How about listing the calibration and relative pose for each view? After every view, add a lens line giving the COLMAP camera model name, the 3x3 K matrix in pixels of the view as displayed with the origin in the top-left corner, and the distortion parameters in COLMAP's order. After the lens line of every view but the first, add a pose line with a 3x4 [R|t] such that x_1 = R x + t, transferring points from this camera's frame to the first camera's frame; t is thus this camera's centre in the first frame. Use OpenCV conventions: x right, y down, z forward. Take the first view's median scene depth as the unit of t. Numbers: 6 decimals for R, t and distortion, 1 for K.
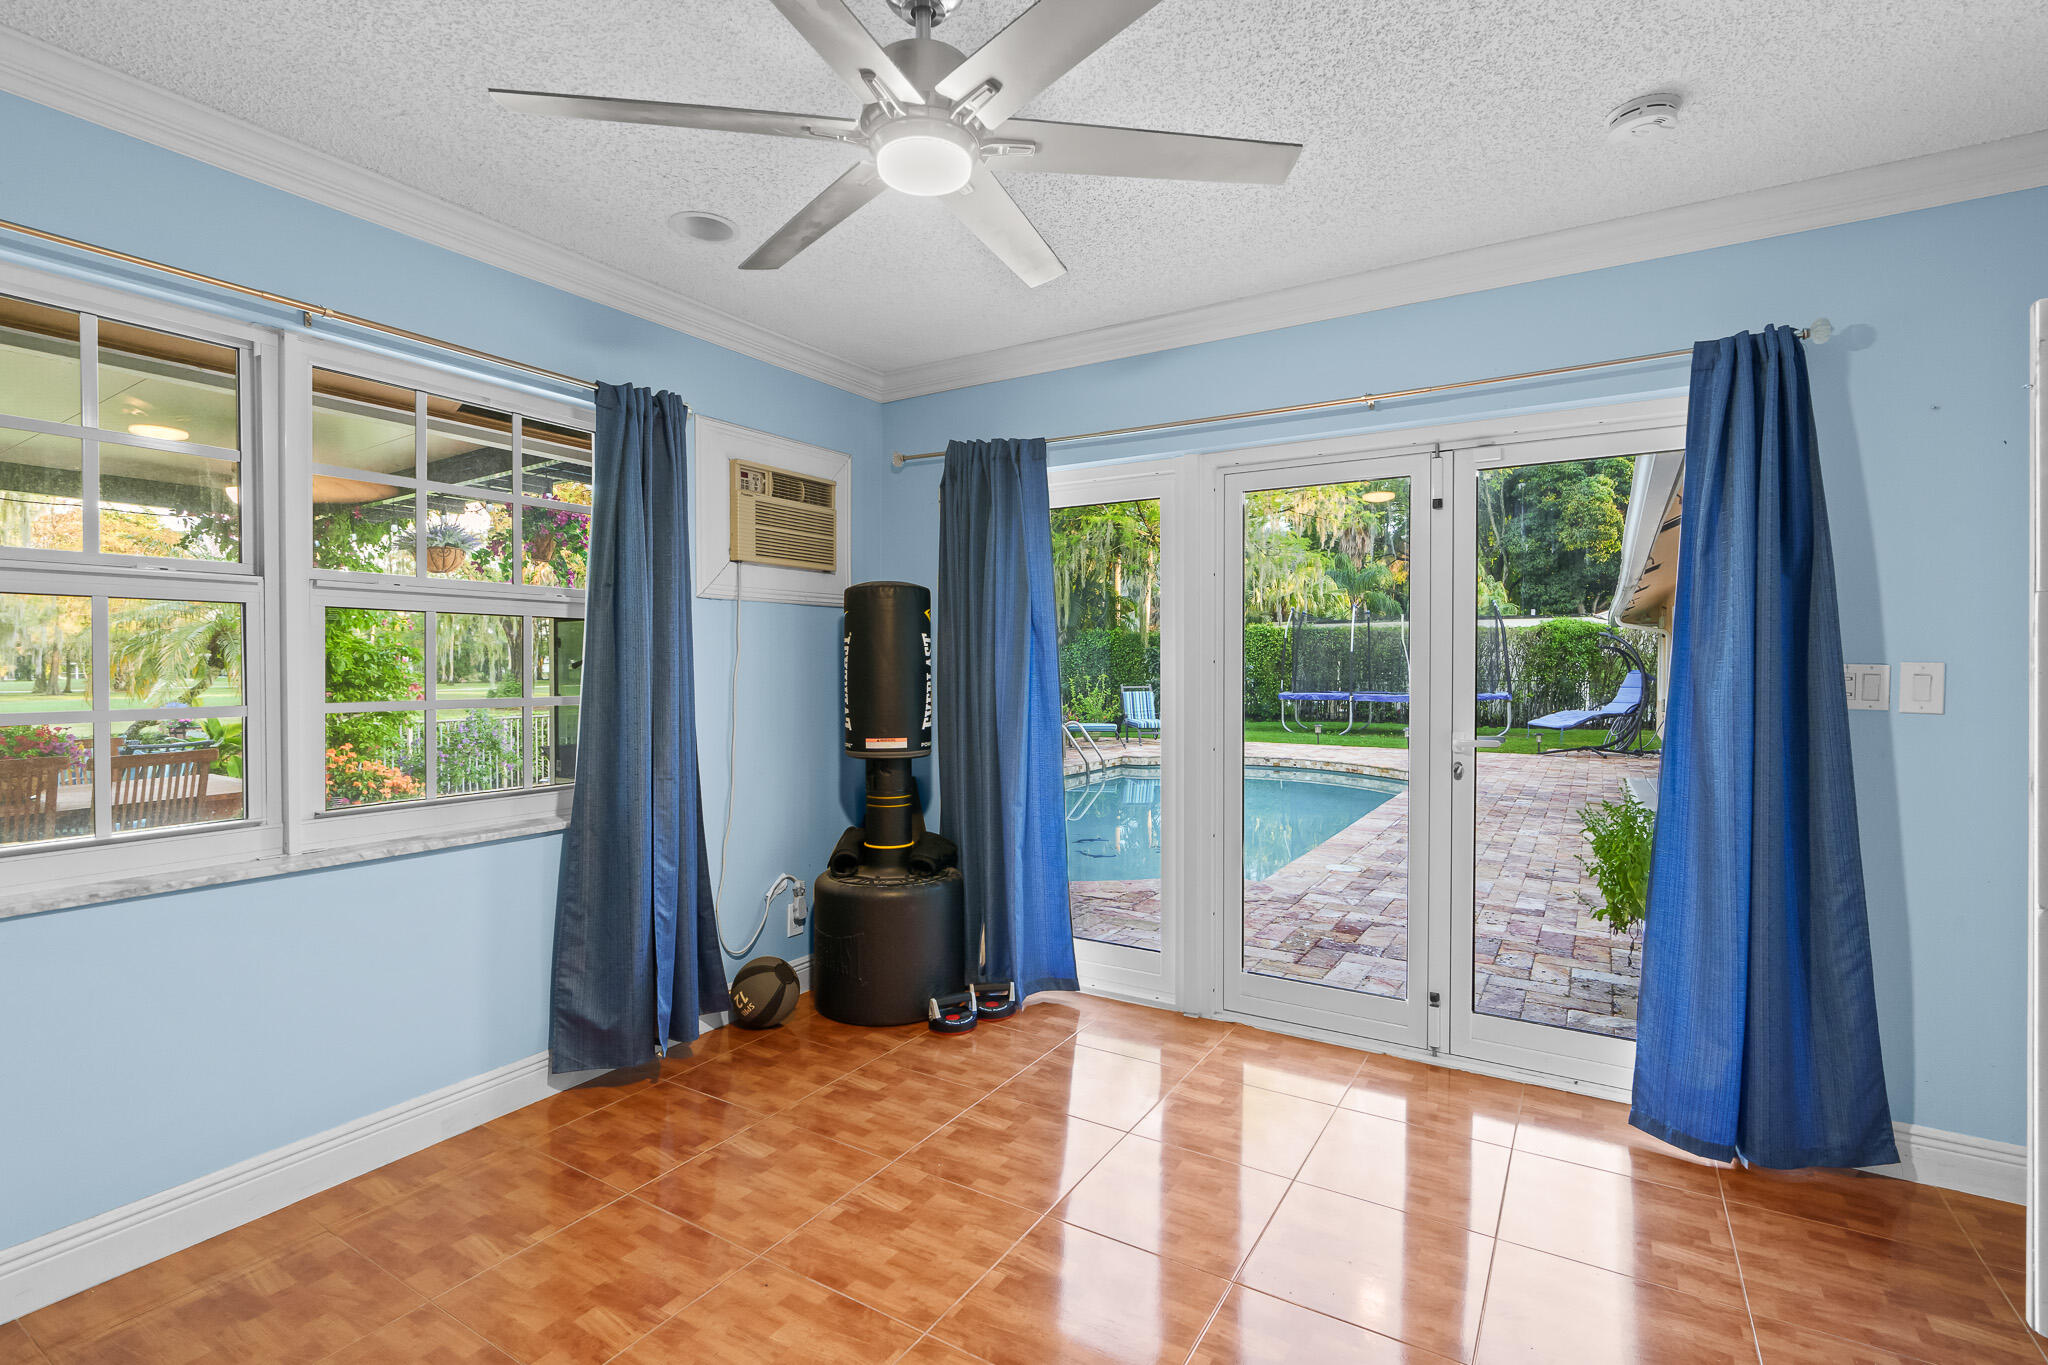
lens RADIAL K [[935.7, 0, 1039.4], [0, 935.7, 681.8], [0, 0, 1]] dist [-0.008622, 0.004260]
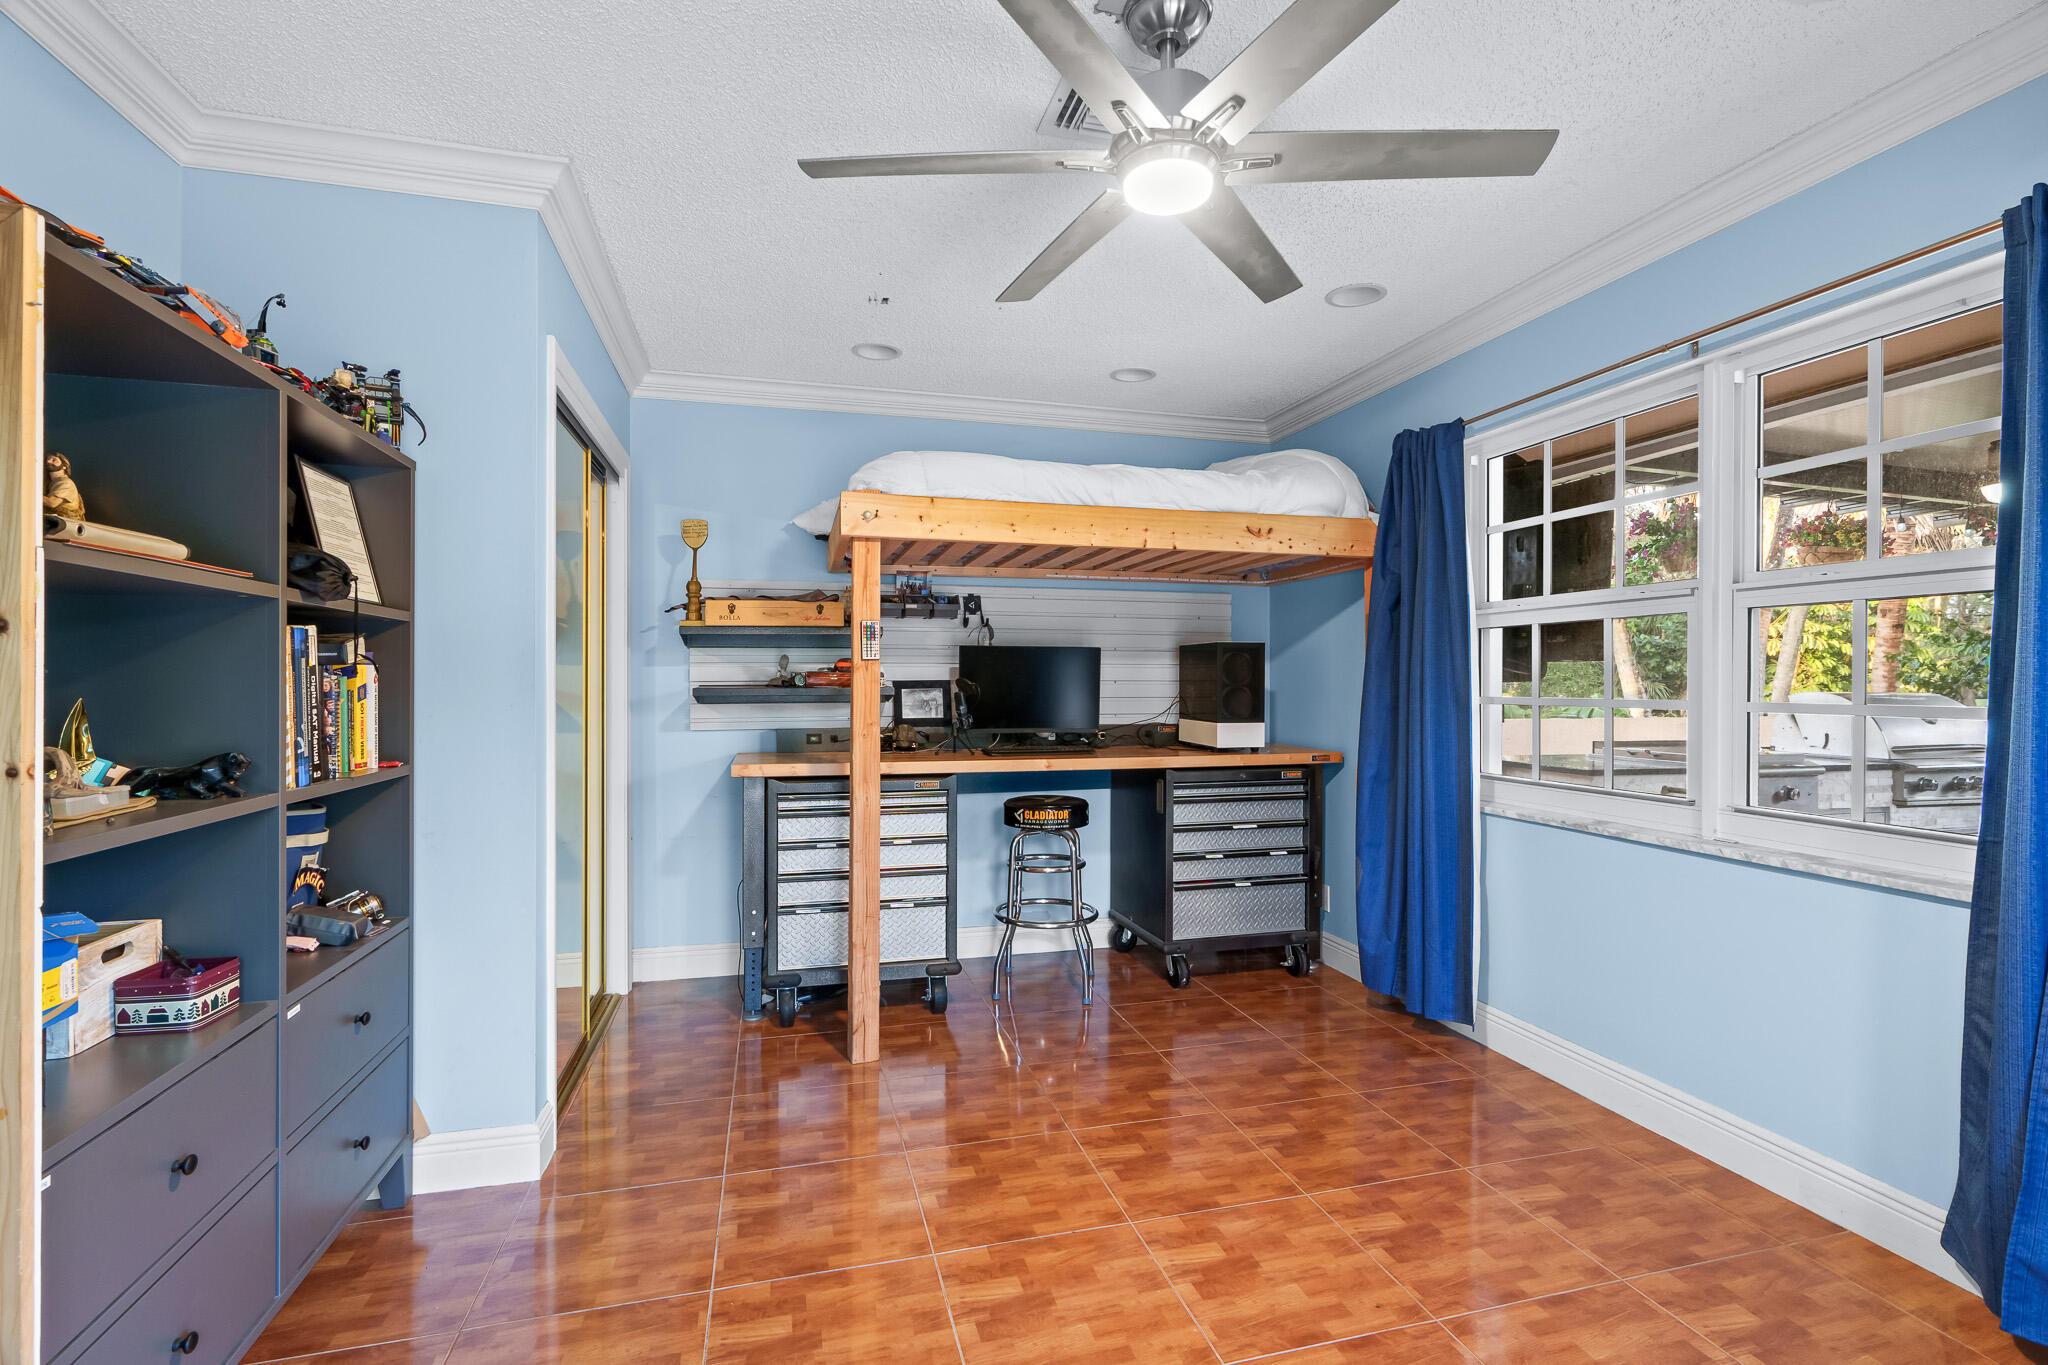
lens RADIAL K [[935.7, 0, 1021.7], [0, 935.7, 693.2], [0, 0, 1]] dist [-0.008622, 0.004260]
pose [[-0.705536, 0.006805, -0.708641, 0.430875], [-0.012469, 0.999680, 0.022014, 0.000194], [0.708564, 0.024368, -0.705226, 0.944221]]
